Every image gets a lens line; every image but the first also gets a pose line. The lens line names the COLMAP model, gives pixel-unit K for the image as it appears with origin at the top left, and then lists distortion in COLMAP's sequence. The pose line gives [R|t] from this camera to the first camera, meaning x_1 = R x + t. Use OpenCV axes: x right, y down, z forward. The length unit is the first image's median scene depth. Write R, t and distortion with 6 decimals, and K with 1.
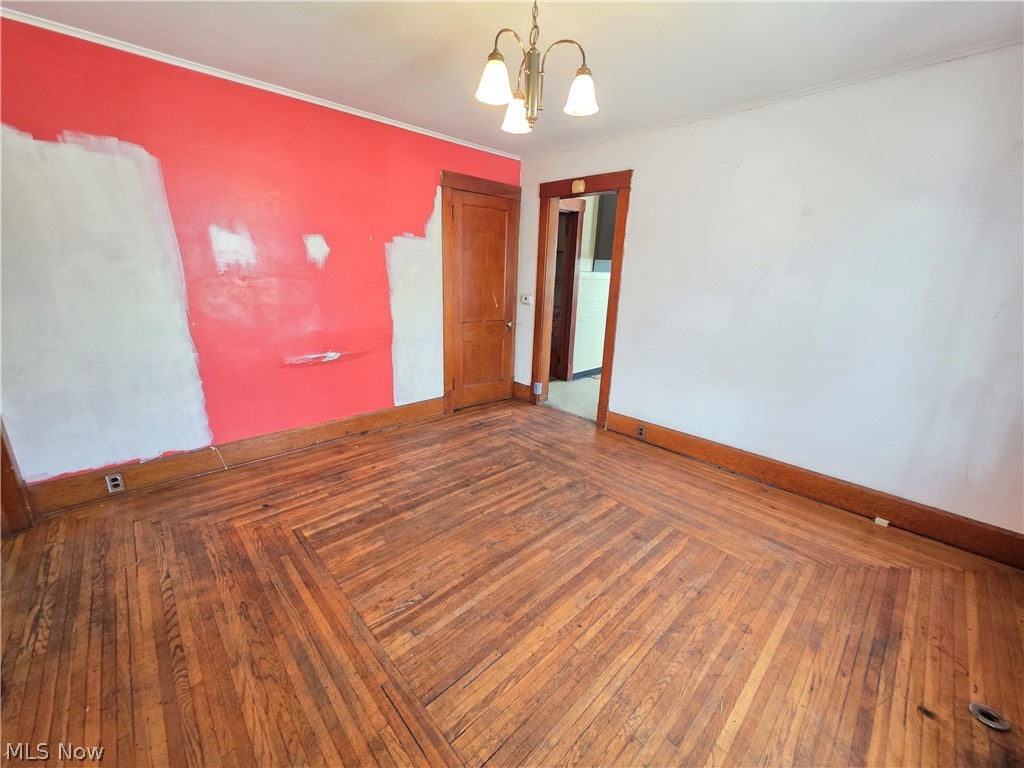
lens RADIAL K [[406.5, 0, 509.7], [0, 406.5, 384.6], [0, 0, 1]] dist [0.000505, 0.000005]
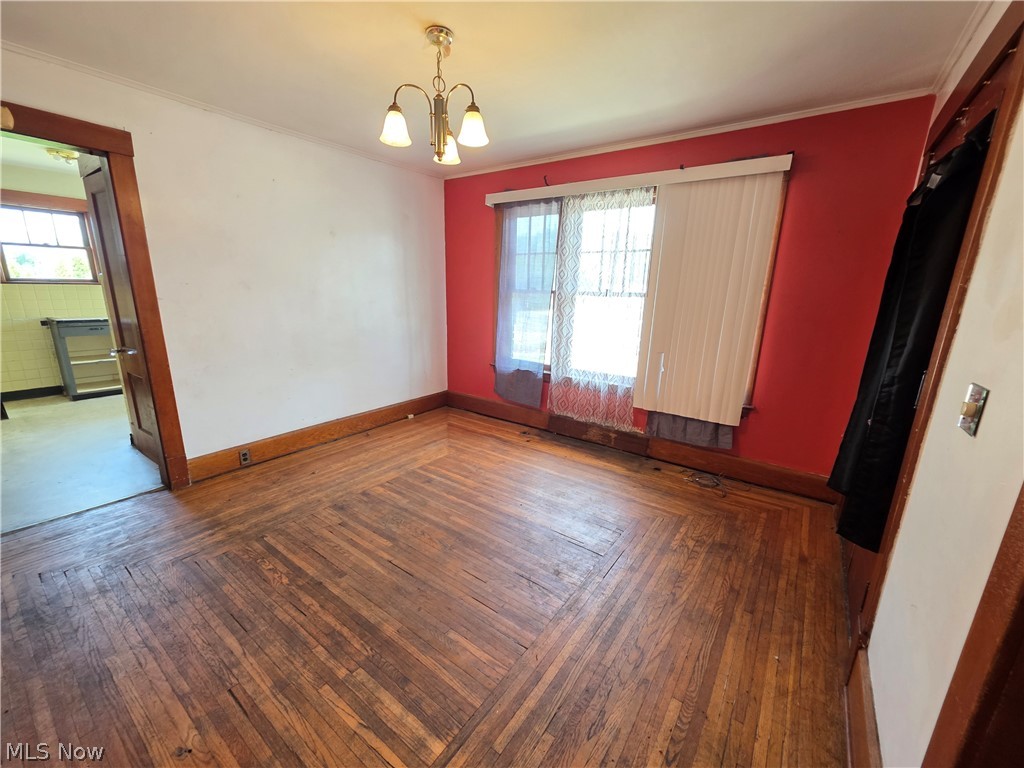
lens RADIAL K [[410.0, 0, 508.8], [0, 410.0, 385.5], [0, 0, 1]] dist [0.001509, -0.000222]
pose [[-0.180558, -0.265250, 0.947123, -0.894708], [0.235833, 0.923184, 0.303504, -0.249435], [-0.954873, 0.278163, -0.104133, 0.791463]]
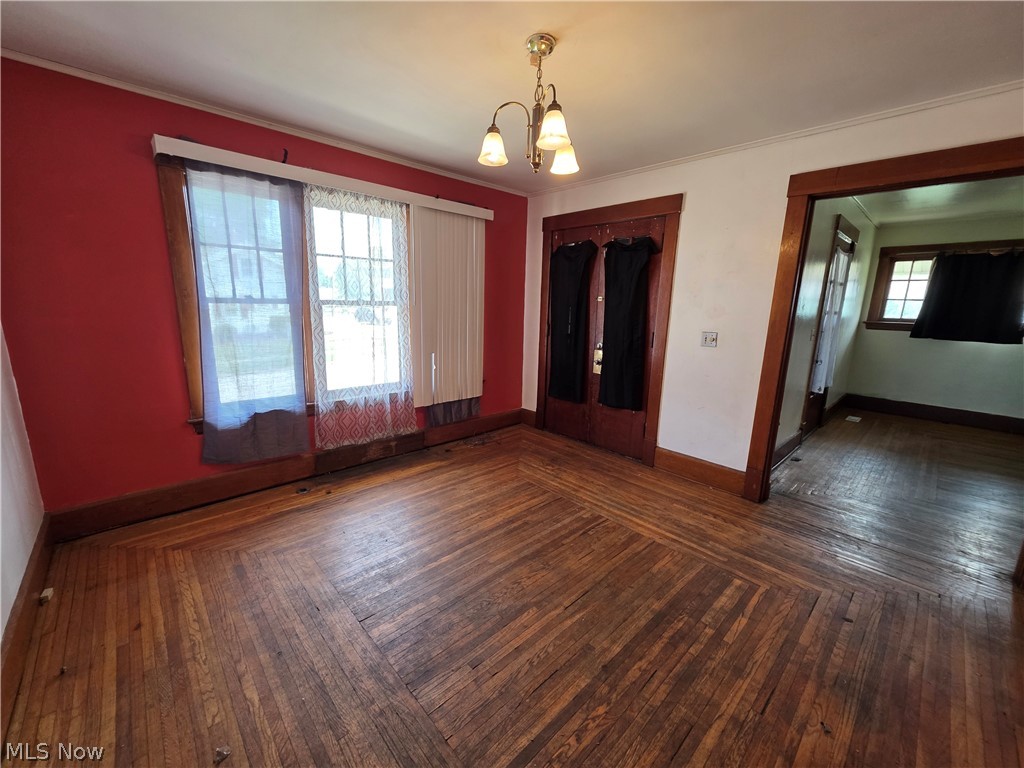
lens RADIAL K [[410.0, 0, 508.8], [0, 410.0, 385.5], [0, 0, 1]] dist [0.001509, -0.000222]
pose [[-0.998510, -0.054485, -0.003055, 0.068921], [-0.049805, 0.886996, 0.459084, -0.445498], [-0.022303, 0.458552, -0.888388, 1.599610]]
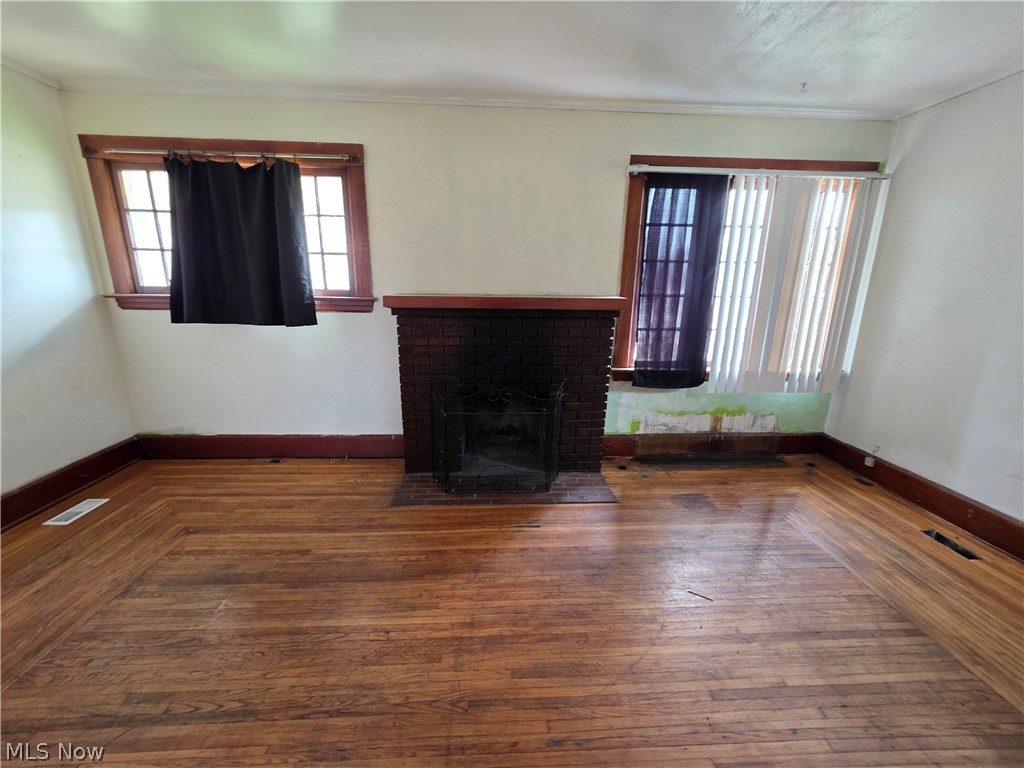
lens RADIAL K [[413.5, 0, 512.2], [0, 413.5, 386.2], [0, 0, 1]] dist [0.002530, 0.000069]
pose [[-0.647507, 0.150912, -0.746967, -1.866587], [-0.237085, 0.891659, 0.385662, -0.272827], [0.724241, 0.426814, -0.541576, 0.825711]]
